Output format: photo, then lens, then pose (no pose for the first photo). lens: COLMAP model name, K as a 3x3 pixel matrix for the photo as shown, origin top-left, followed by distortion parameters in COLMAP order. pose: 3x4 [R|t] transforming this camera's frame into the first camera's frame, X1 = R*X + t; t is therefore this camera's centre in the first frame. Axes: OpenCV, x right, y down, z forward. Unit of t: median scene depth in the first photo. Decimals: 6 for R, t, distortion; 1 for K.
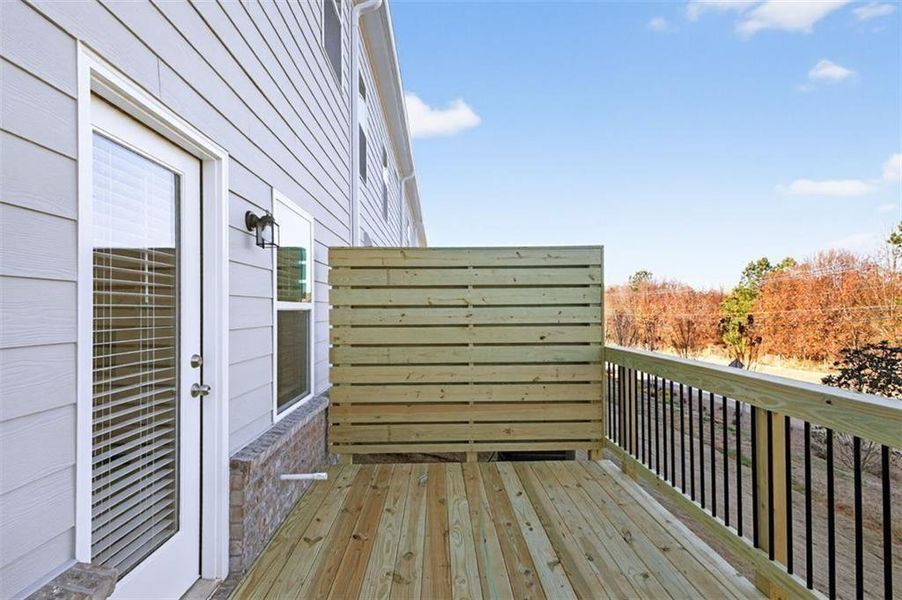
lens RADIAL K [[447.4, 0, 451.6], [0, 447.4, 301.4], [0, 0, 1]] dist [0.020339, -0.000741]
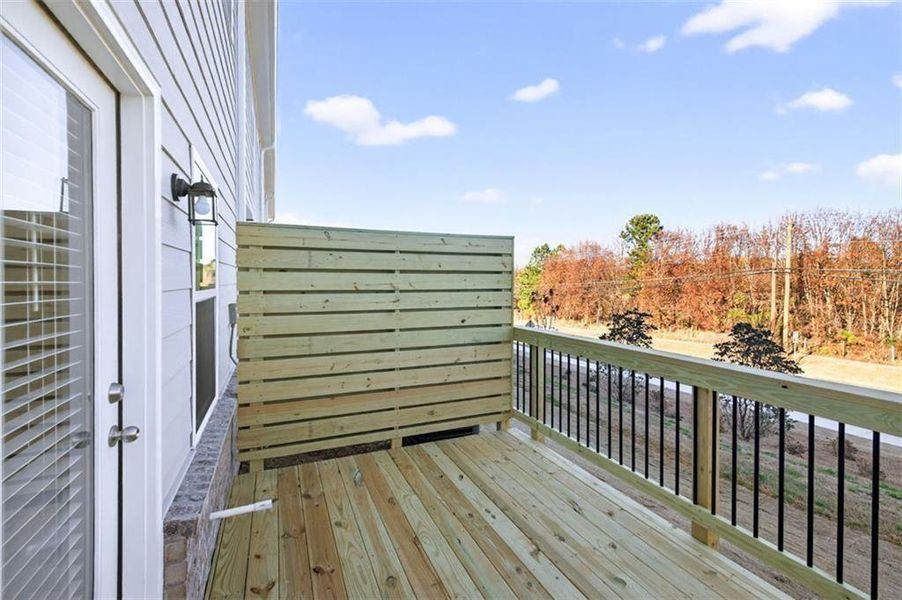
lens RADIAL K [[398.9, 0, 447.4], [0, 398.9, 284.0], [0, 0, 1]] dist [0.016246, -0.000874]
pose [[0.931239, 0.006230, 0.364356, -0.177440], [-0.015841, 0.999601, 0.023396, -0.028167], [-0.364064, -0.027559, 0.930966, 0.143670]]
